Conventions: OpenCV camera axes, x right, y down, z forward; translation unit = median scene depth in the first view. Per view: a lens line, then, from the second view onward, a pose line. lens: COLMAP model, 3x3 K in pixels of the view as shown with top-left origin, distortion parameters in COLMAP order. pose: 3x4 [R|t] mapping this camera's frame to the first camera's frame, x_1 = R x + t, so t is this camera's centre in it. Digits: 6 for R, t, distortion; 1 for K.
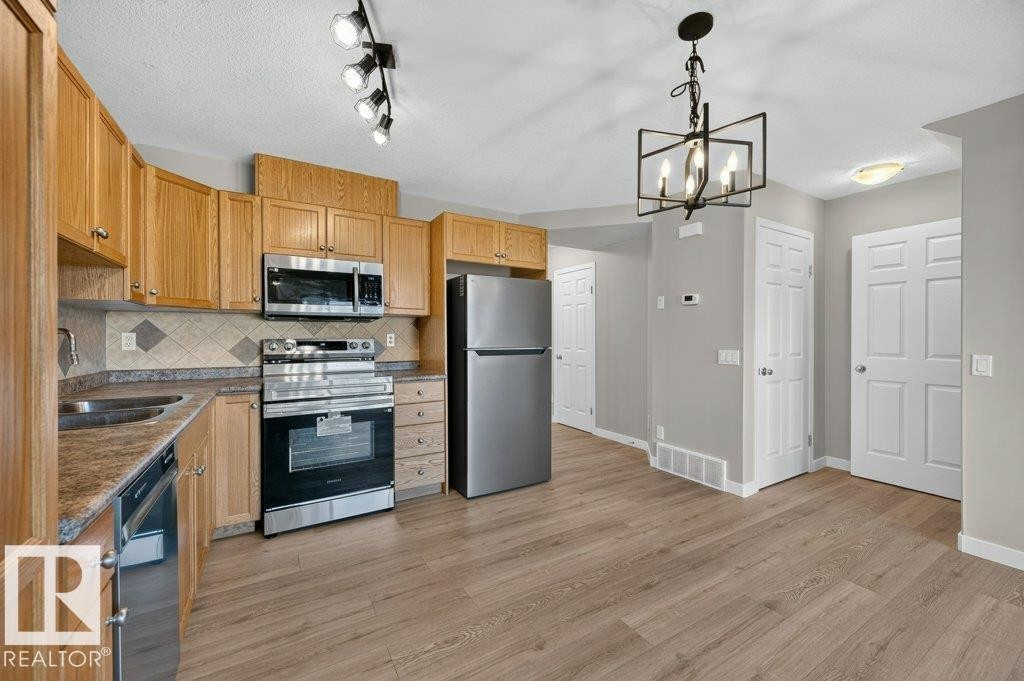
lens RADIAL K [[404.6, 0, 512.4], [0, 404.6, 344.2], [0, 0, 1]] dist [-0.000583, -0.000048]
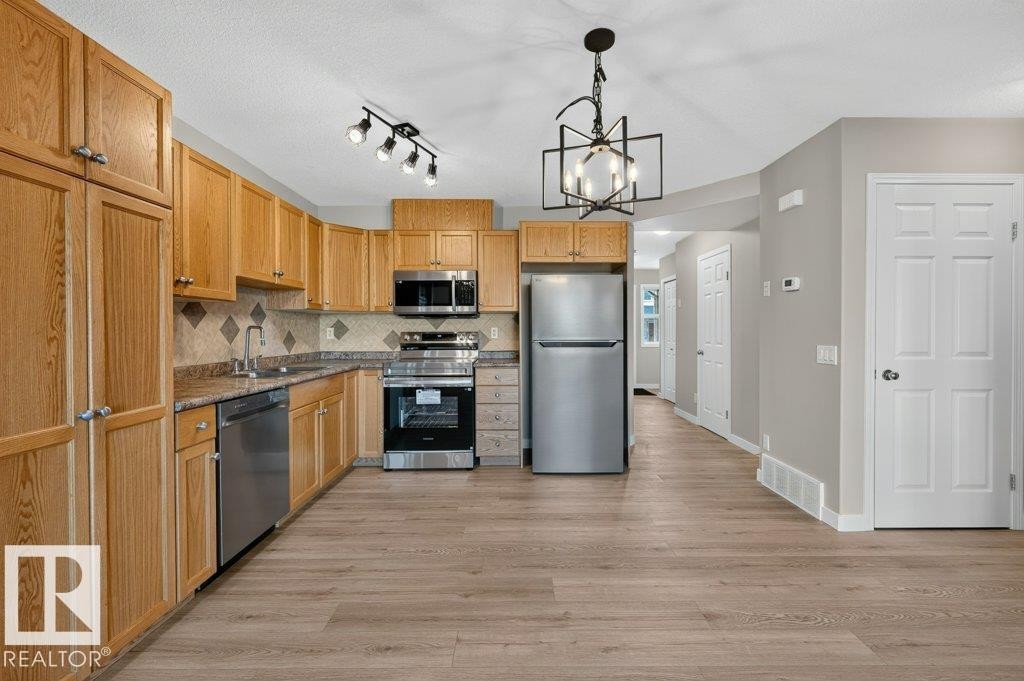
lens RADIAL K [[423.5, 0, 512.0], [0, 423.5, 340.5], [0, 0, 1]] dist [0.001465, 0.000120]
pose [[0.858272, 0.010523, -0.513088, 0.458070], [-0.006836, 0.999935, 0.009072, 0.000791], [0.513150, -0.004279, 0.858288, -0.046592]]
